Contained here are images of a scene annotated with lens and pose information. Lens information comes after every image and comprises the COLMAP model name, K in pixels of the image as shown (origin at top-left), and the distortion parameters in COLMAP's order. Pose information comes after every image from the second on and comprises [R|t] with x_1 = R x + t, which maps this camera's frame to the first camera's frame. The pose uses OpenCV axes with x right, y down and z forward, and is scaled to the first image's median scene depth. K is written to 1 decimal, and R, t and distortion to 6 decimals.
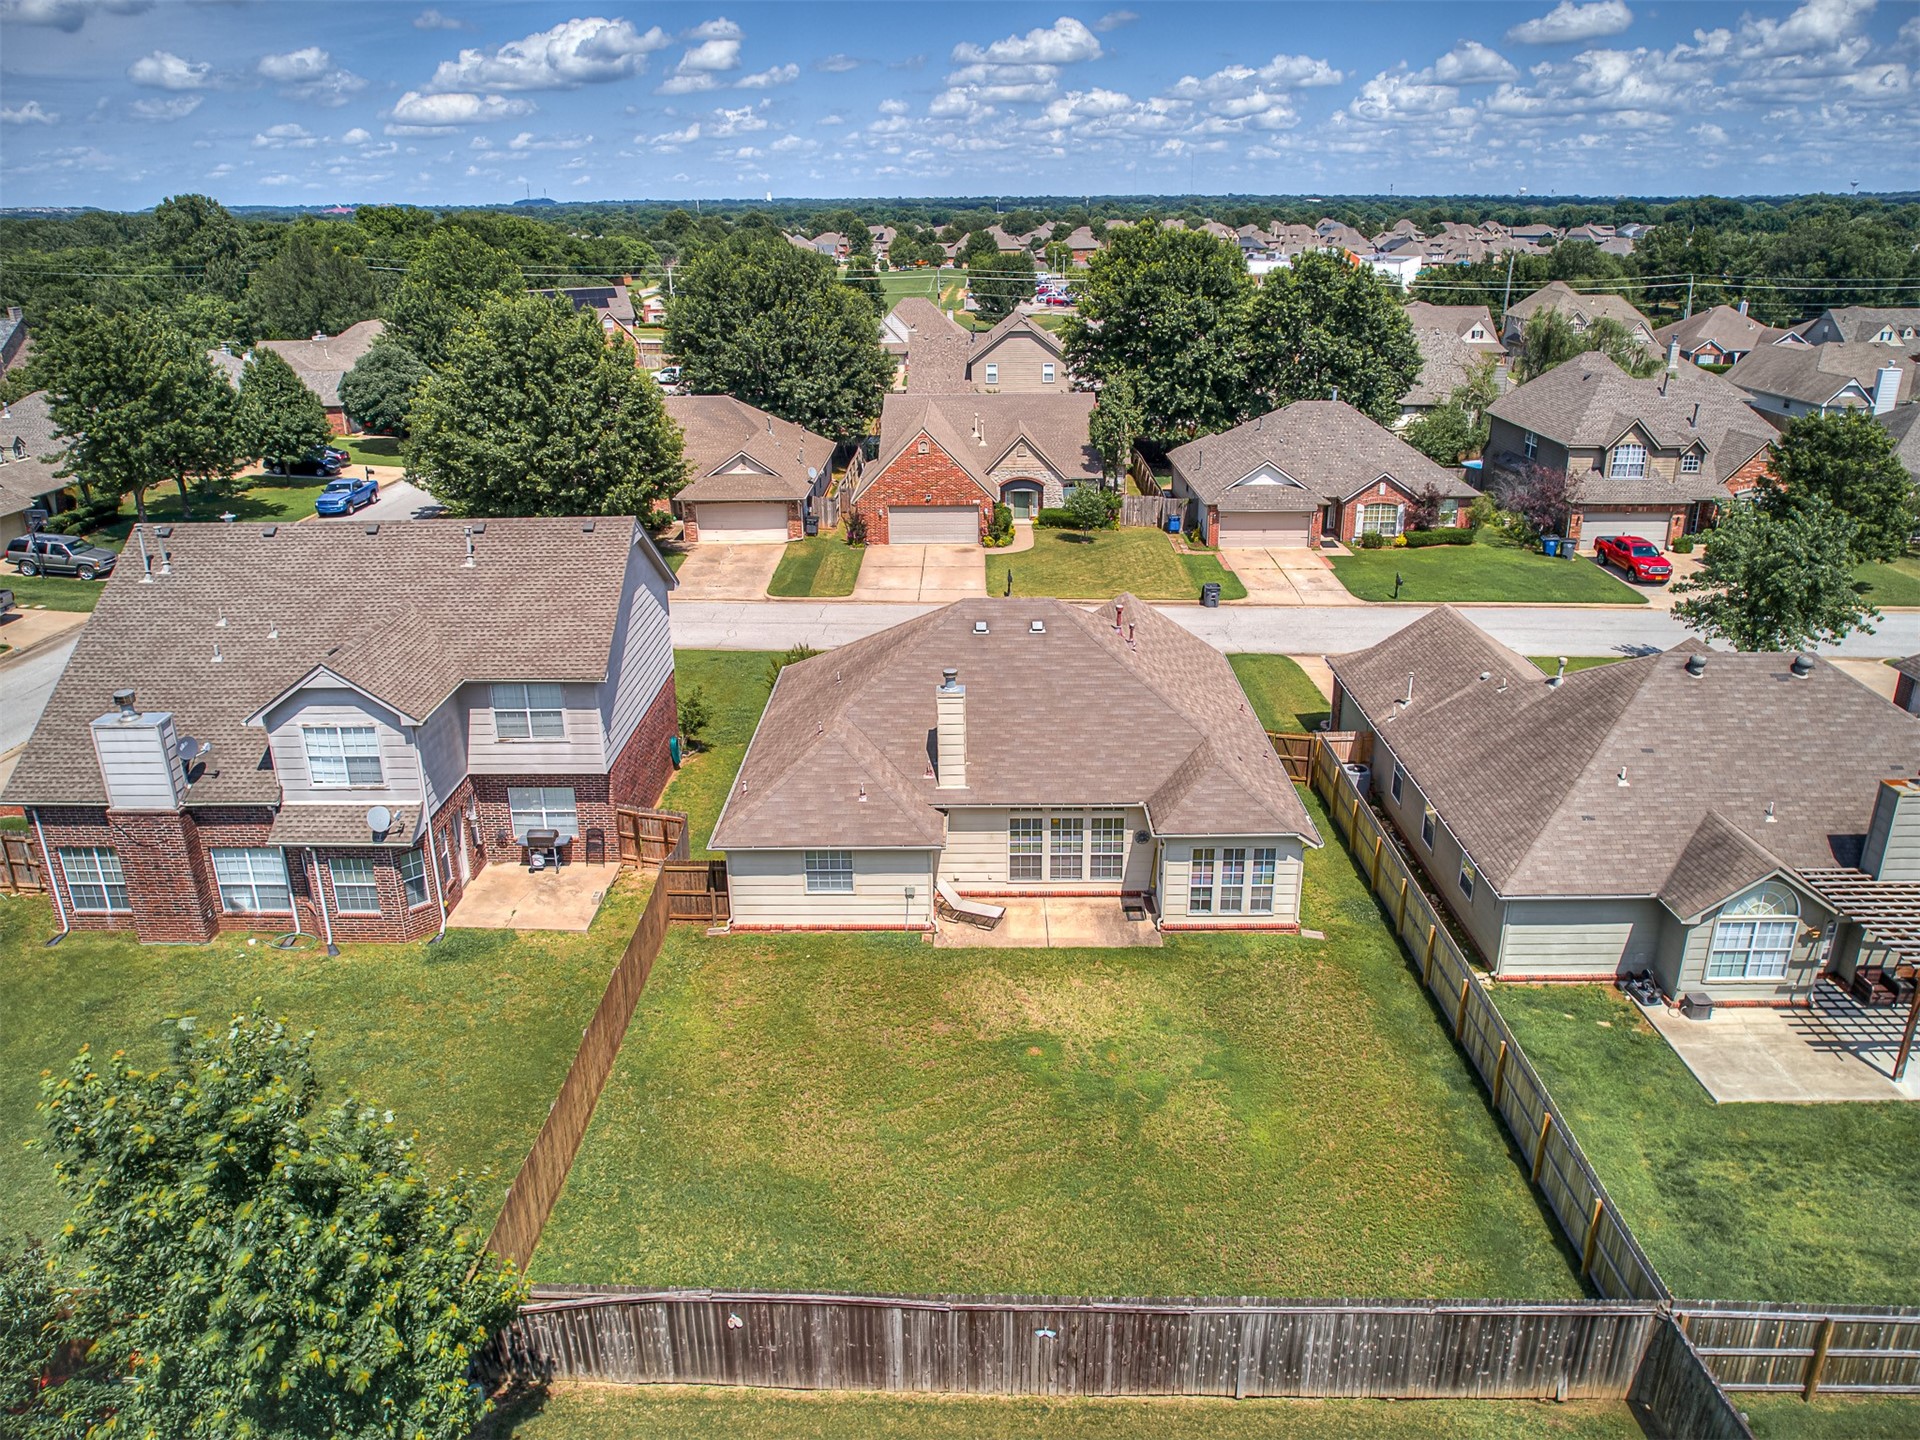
lens RADIAL K [[1381.0, 0, 957.4], [0, 1381.0, 714.7], [0, 0, 1]] dist [-0.070045, 0.055424]
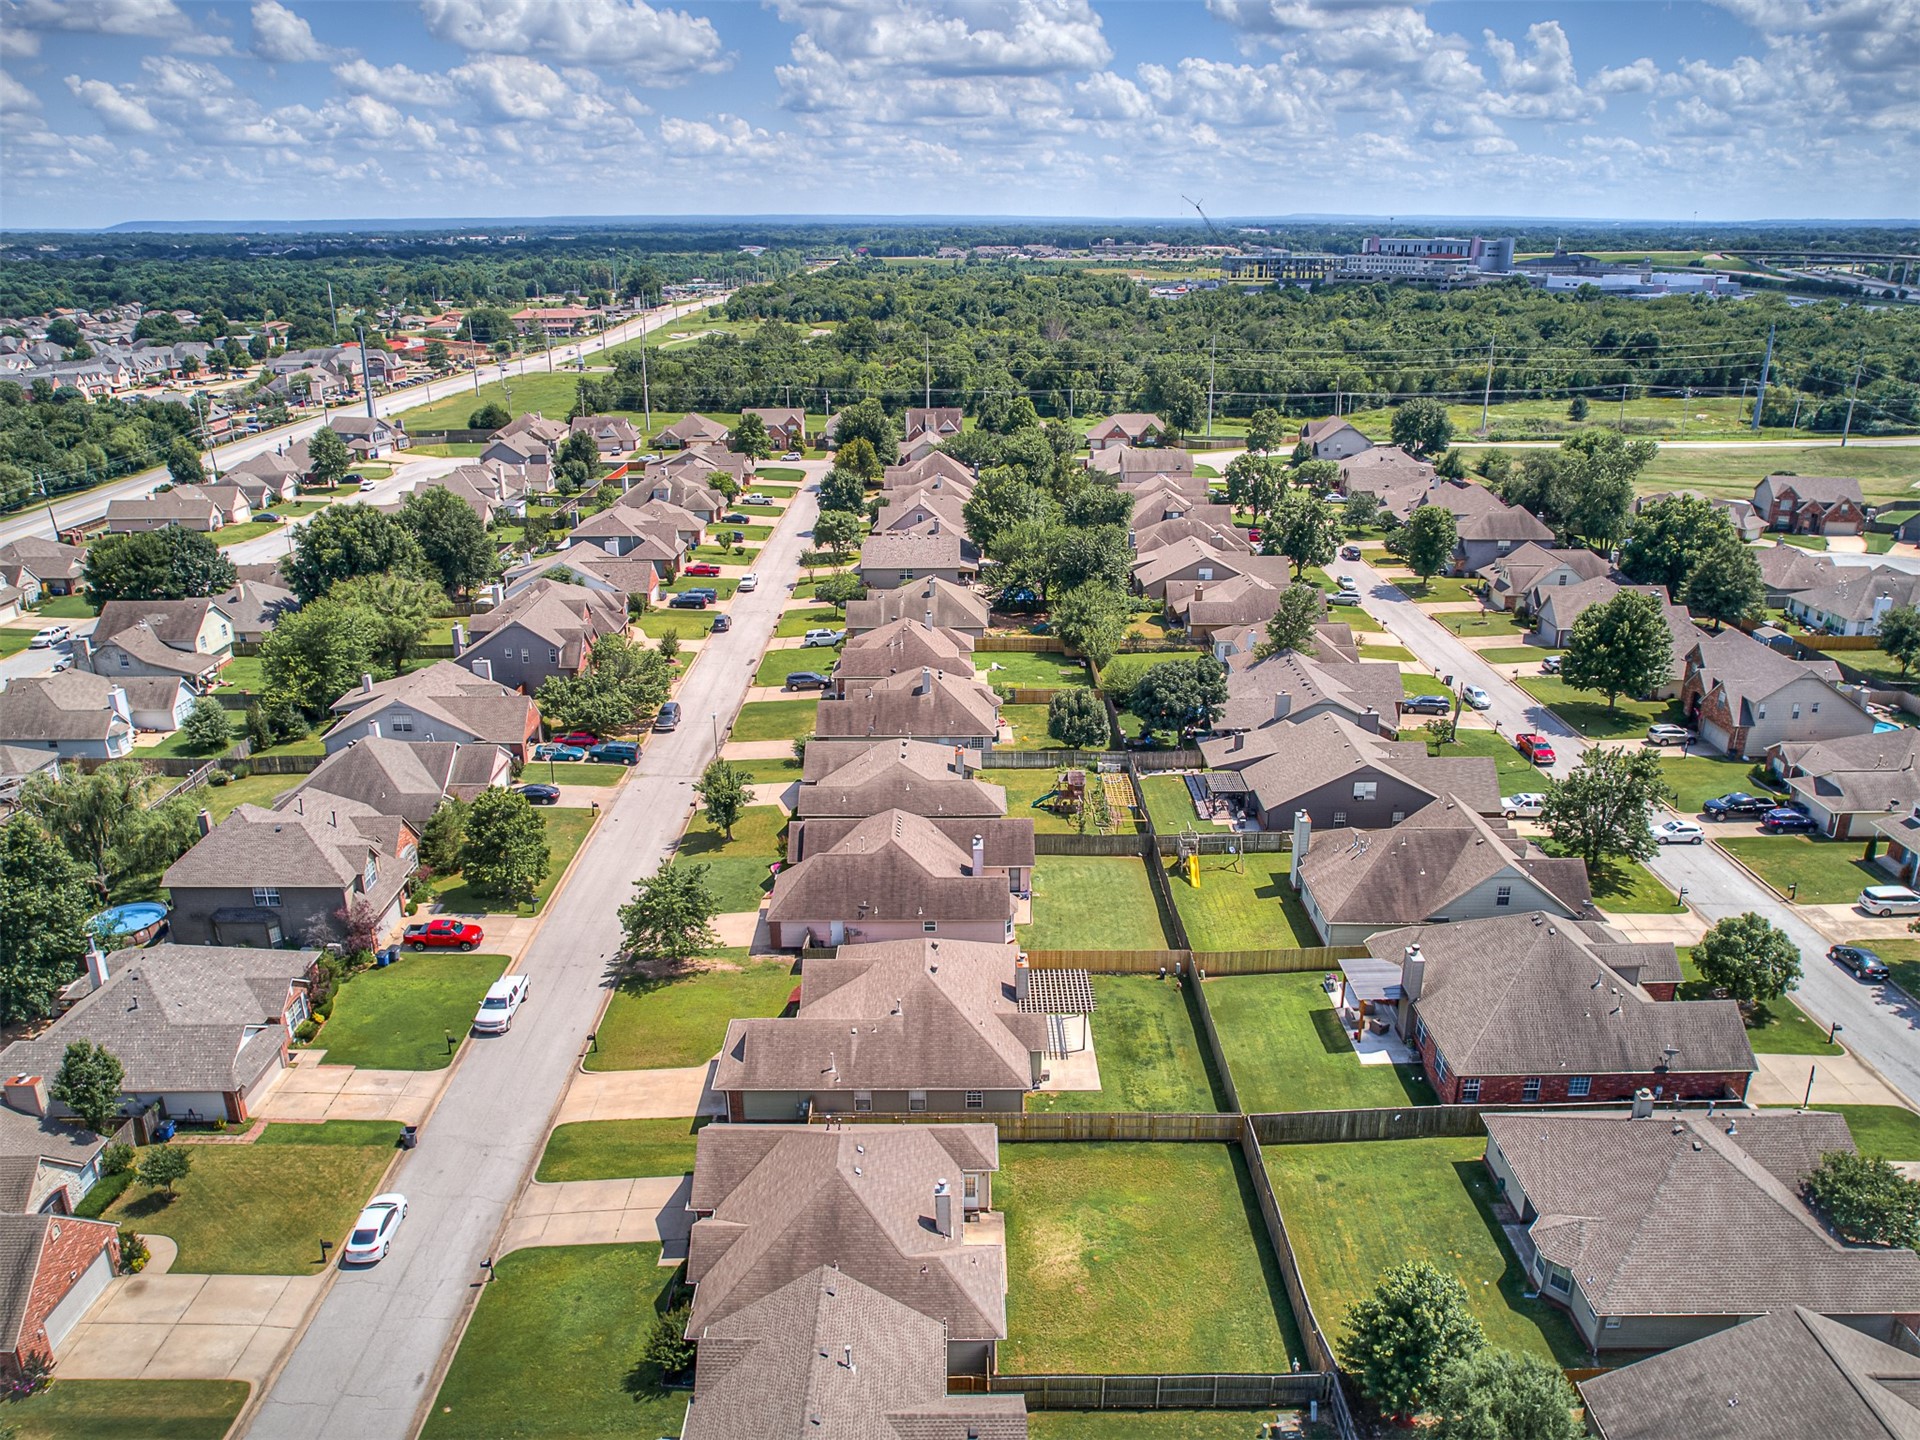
lens RADIAL K [[1381.0, 0, 949.7], [0, 1381.0, 724.1], [0, 0, 1]] dist [-0.070045, 0.055424]
pose [[-0.013503, -0.338221, 0.940970, -1.467765], [0.357459, 0.877234, 0.320442, -1.110078], [-0.933831, 0.340685, 0.109055, 0.574626]]
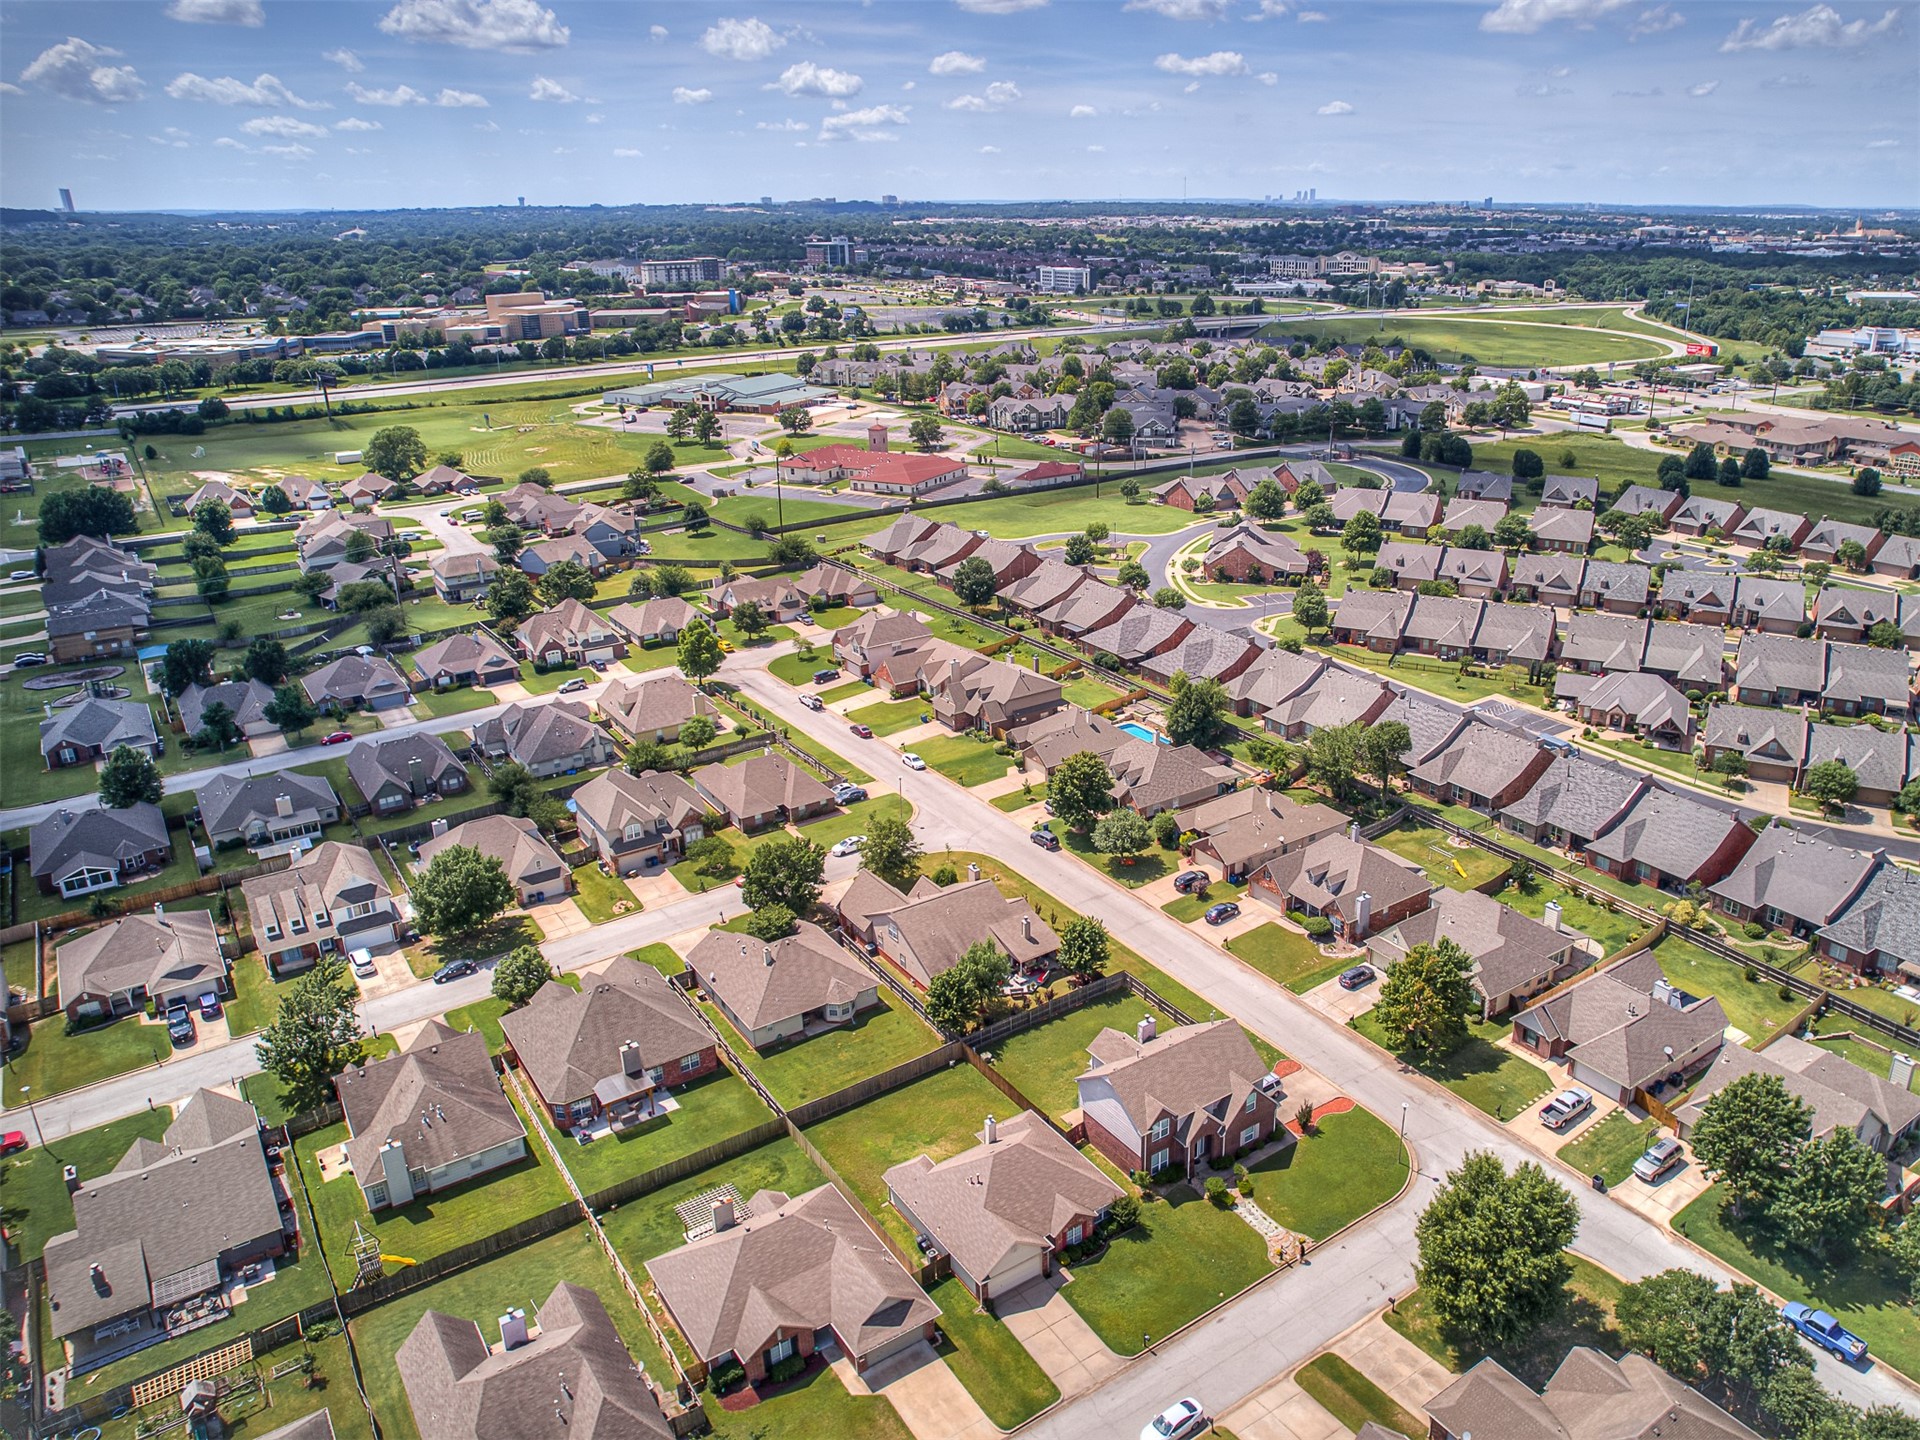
lens RADIAL K [[1381.0, 0, 1081.3], [0, 1381.0, 726.0], [0, 0, 1]] dist [-0.070045, 0.055424]
pose [[-0.795053, 0.231685, -0.560547, 1.417962], [-0.202956, 0.769278, 0.605821, -2.729641], [0.571577, 0.595426, -0.564595, 2.371099]]
